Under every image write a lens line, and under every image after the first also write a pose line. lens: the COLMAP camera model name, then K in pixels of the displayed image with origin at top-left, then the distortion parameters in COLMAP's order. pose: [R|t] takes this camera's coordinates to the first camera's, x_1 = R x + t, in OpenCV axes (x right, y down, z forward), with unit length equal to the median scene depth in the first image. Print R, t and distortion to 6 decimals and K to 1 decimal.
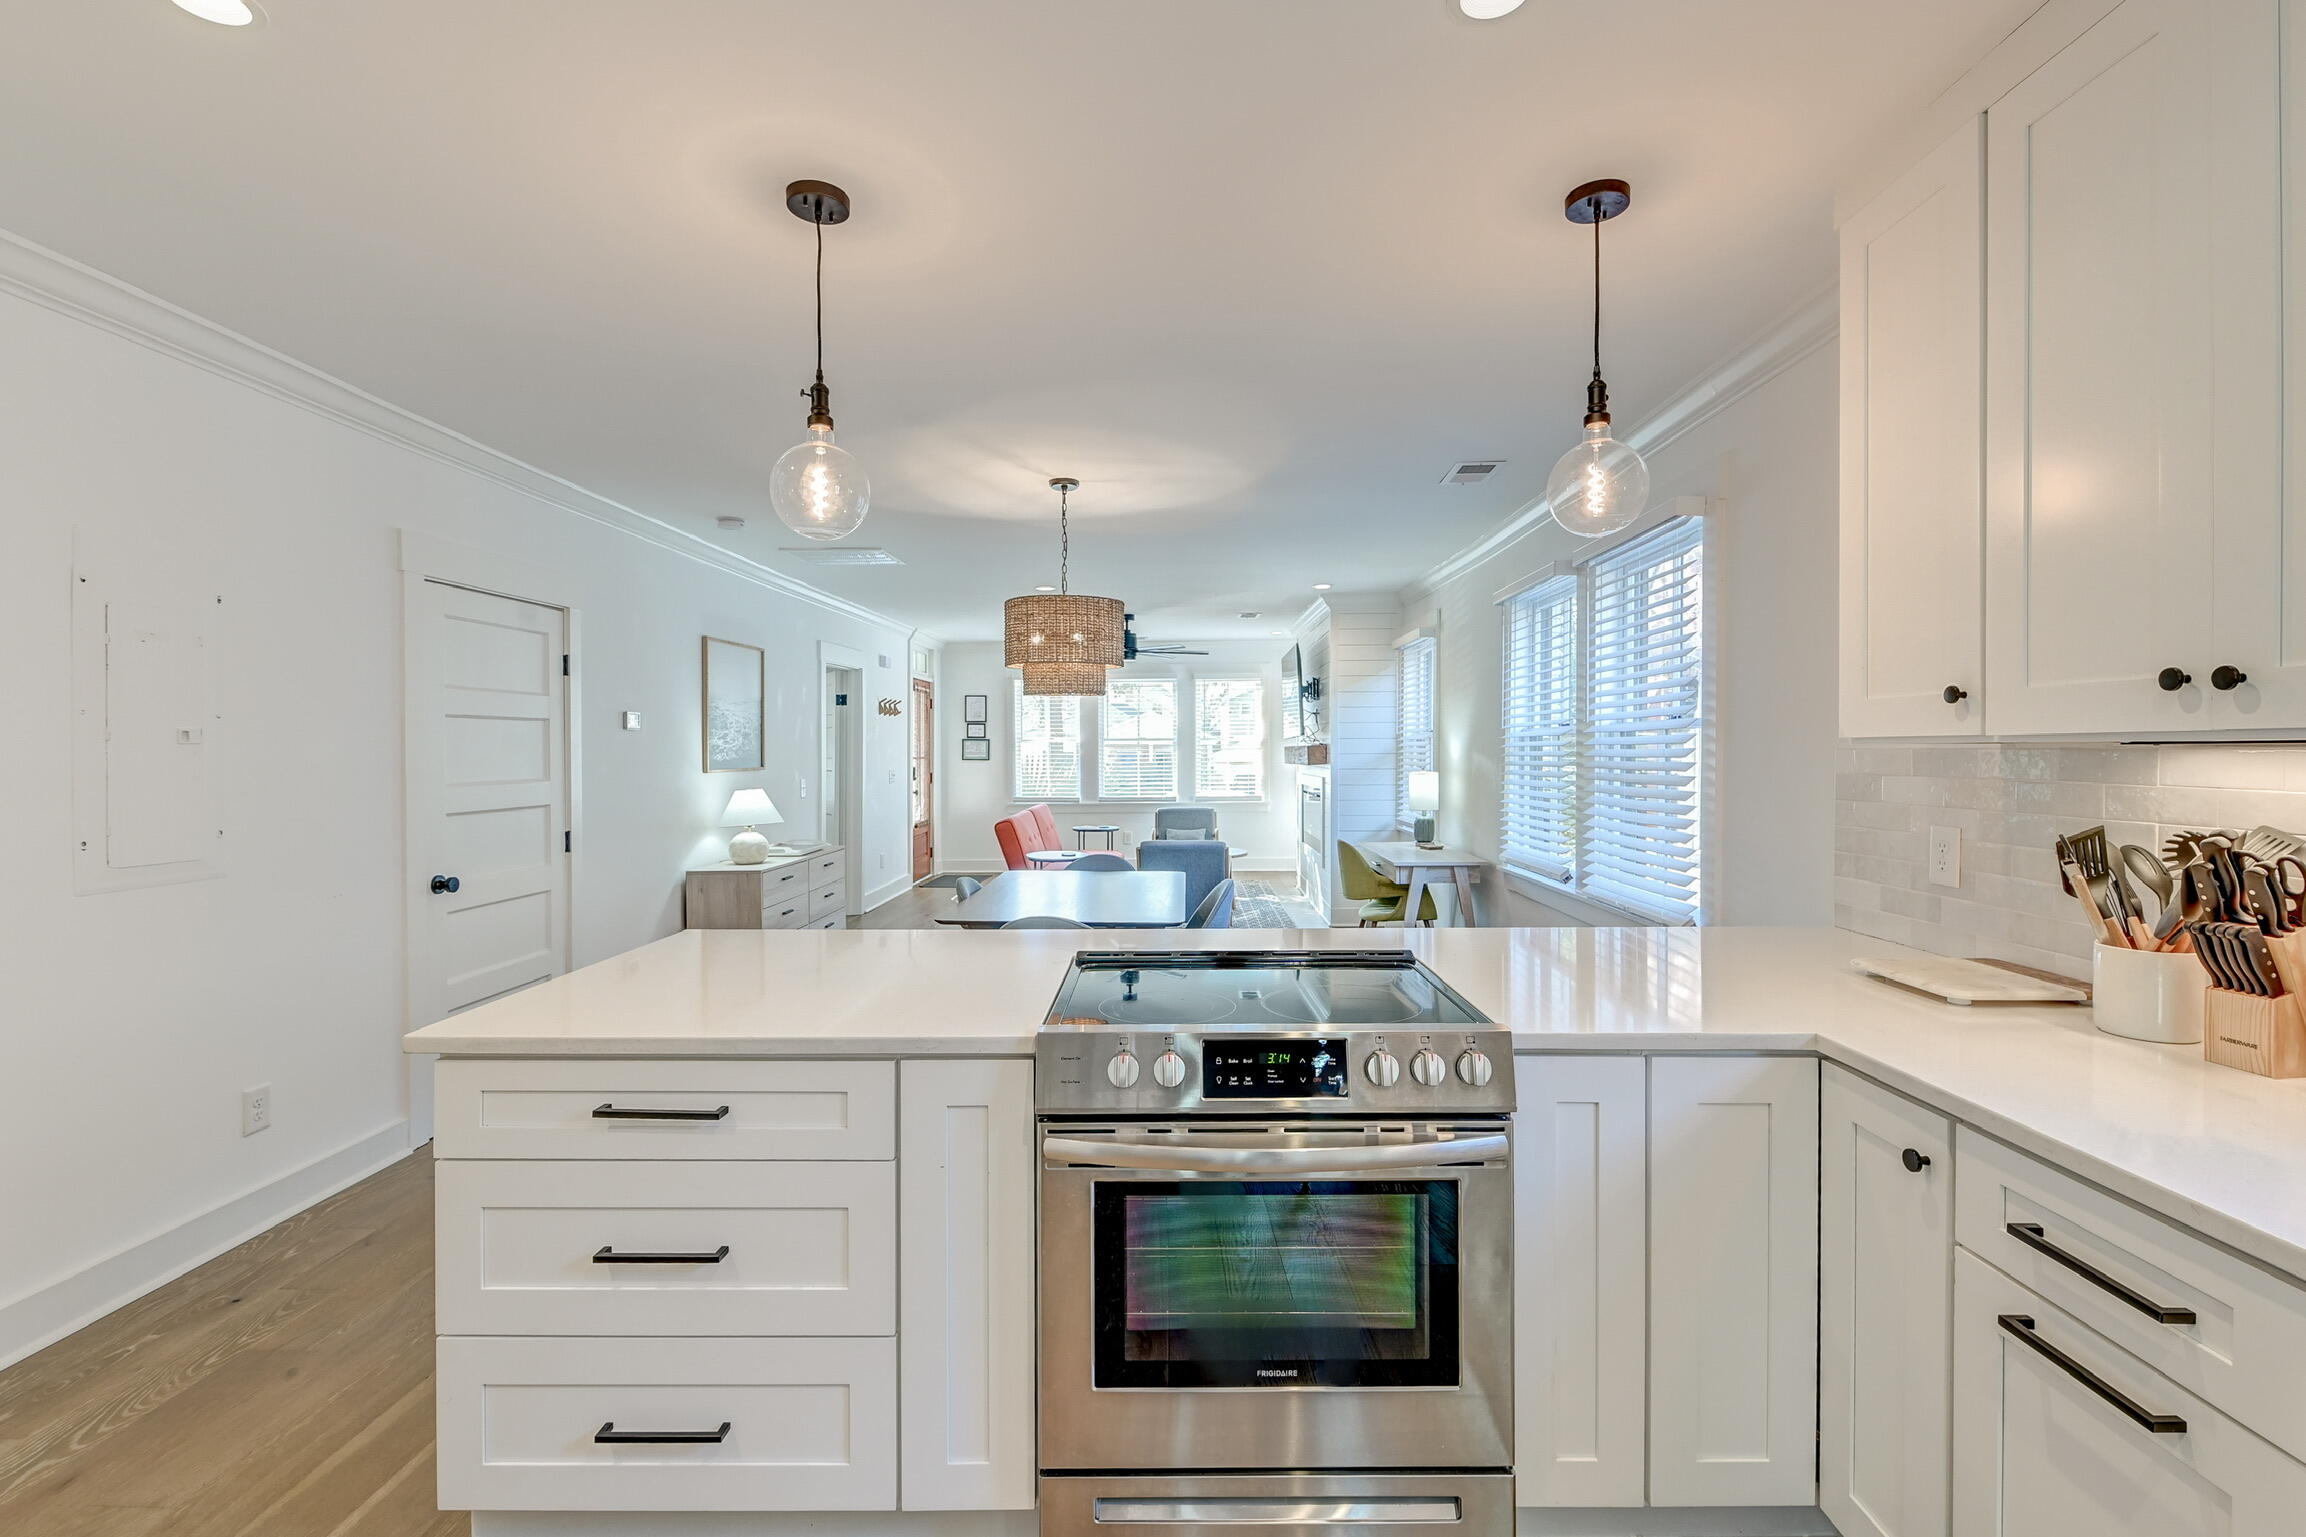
lens RADIAL K [[1031.1, 0, 1165.0], [0, 1031.1, 759.0], [0, 0, 1]] dist [0.000436, -0.000042]
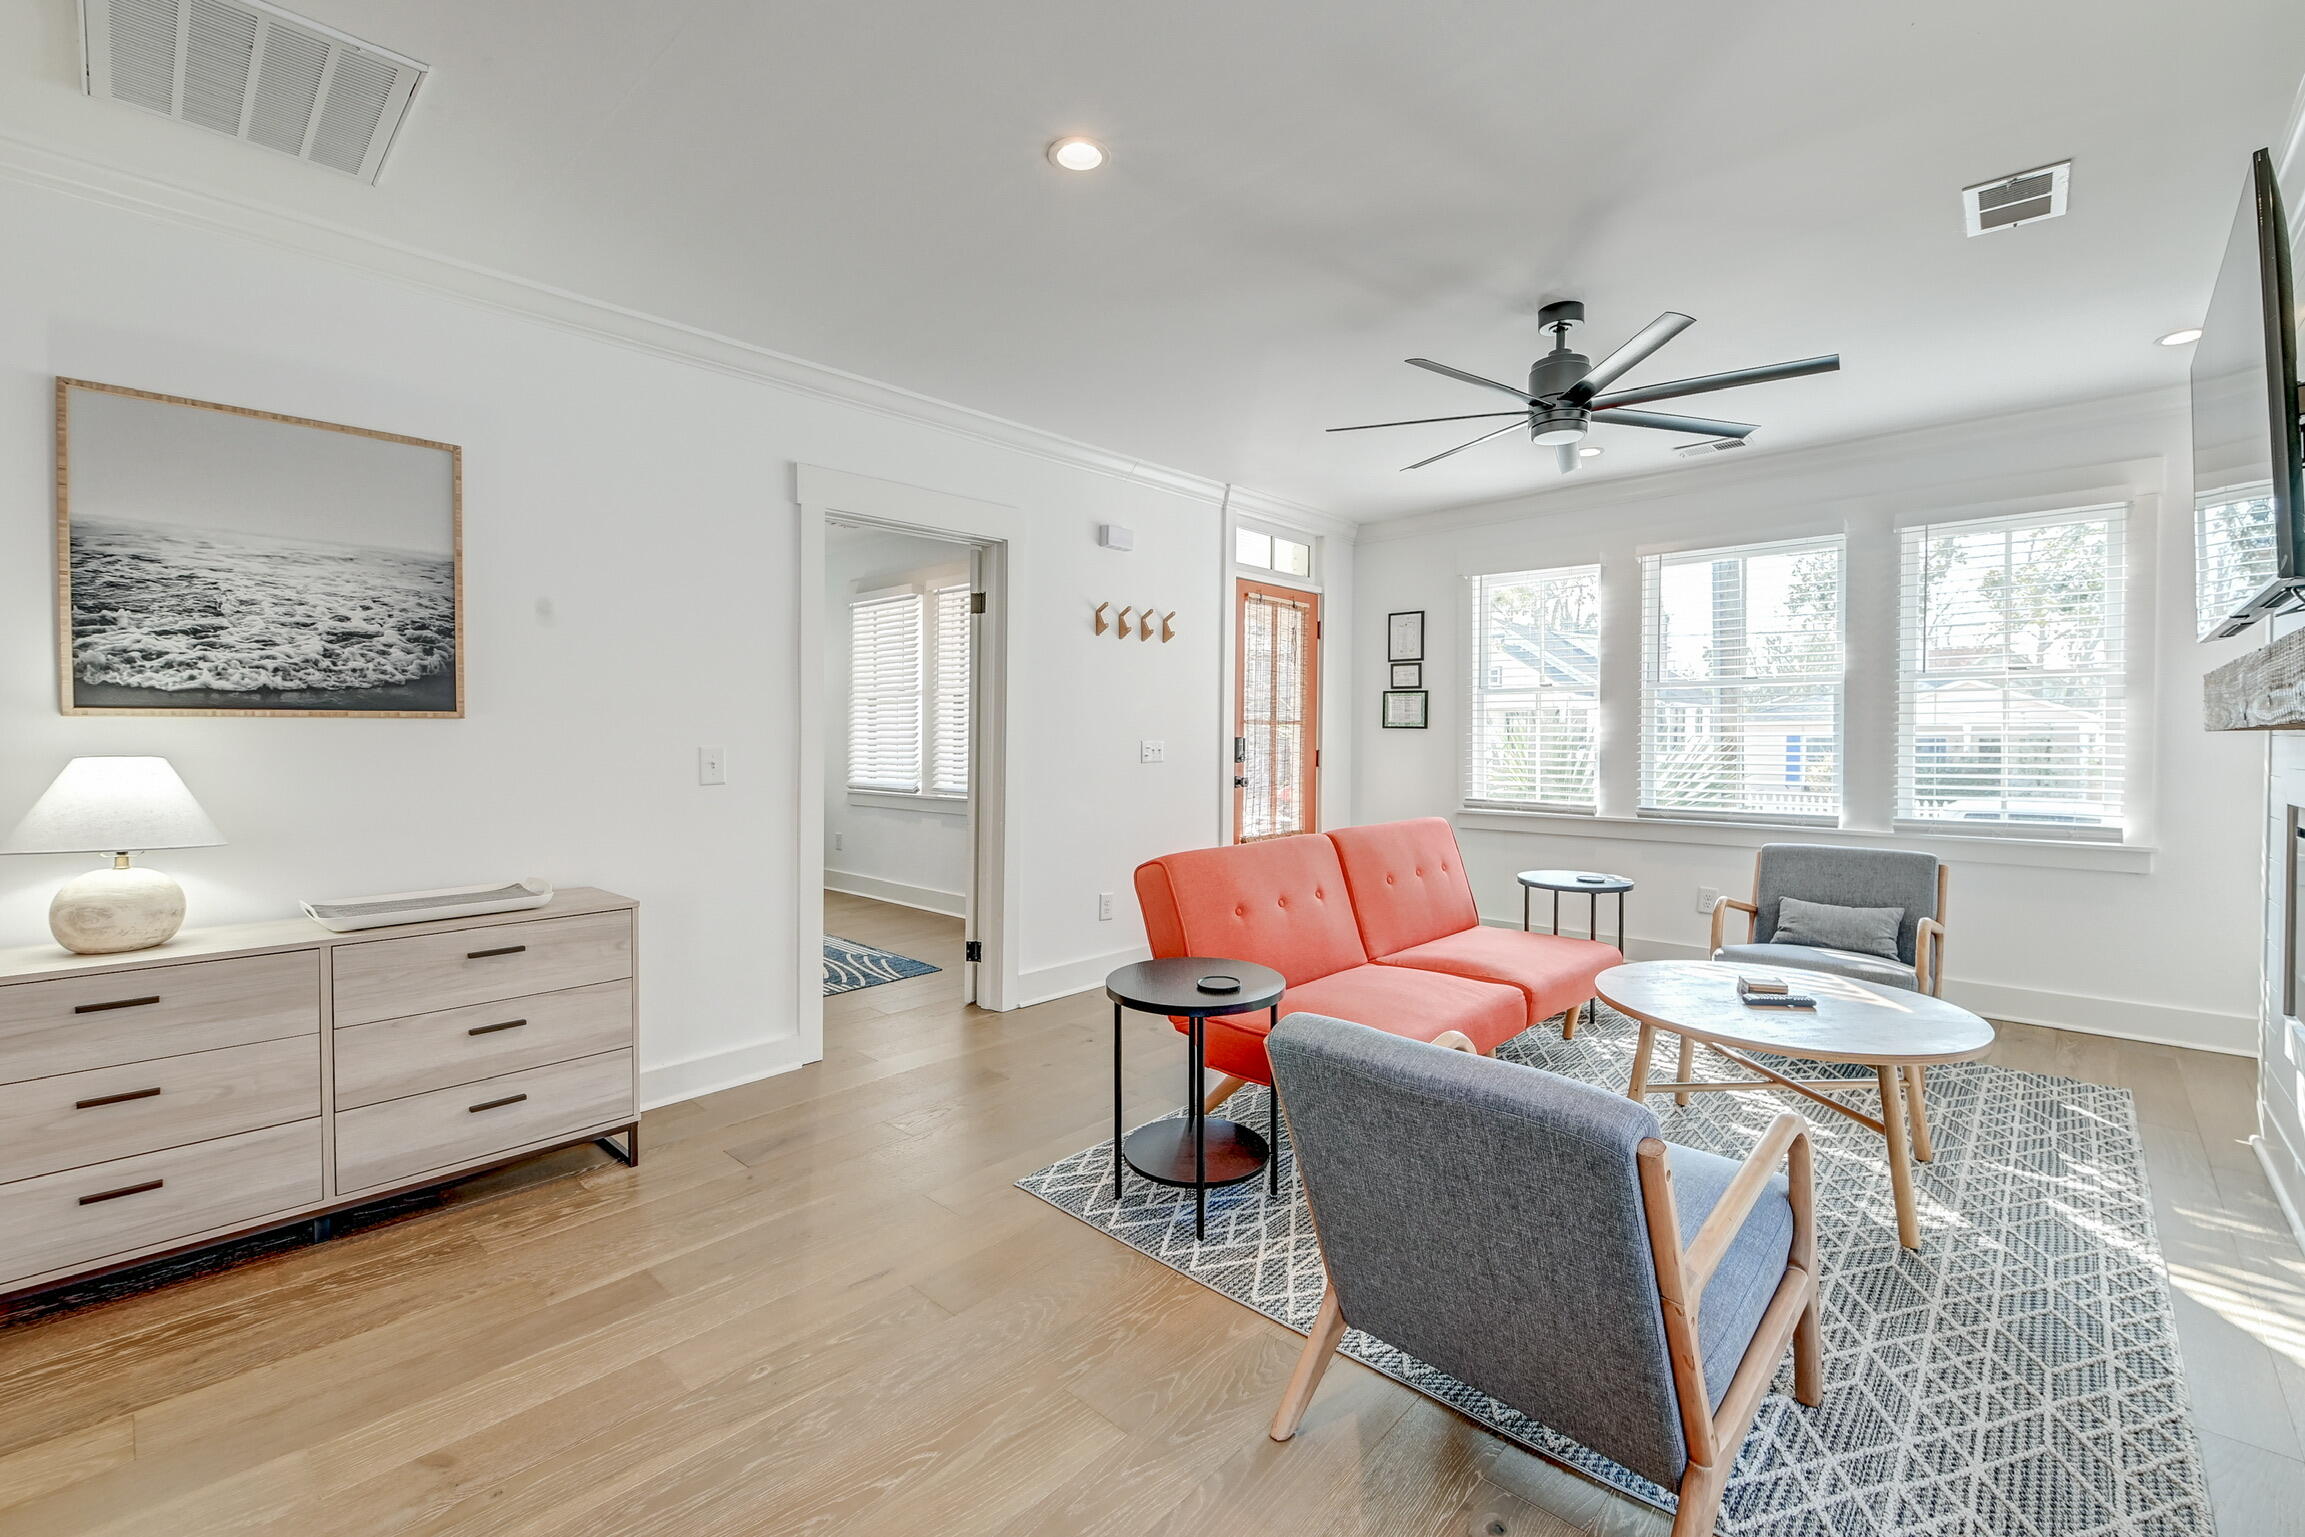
lens RADIAL K [[966.8, 0, 1149.9], [0, 966.8, 758.1], [0, 0, 1]] dist [0.001017, -0.008886]
pose [[0.740750, 0.023438, -0.671372, 0.067509], [-0.014129, 0.999714, 0.019312, 0.009090], [0.671632, -0.004820, 0.740869, 0.519295]]
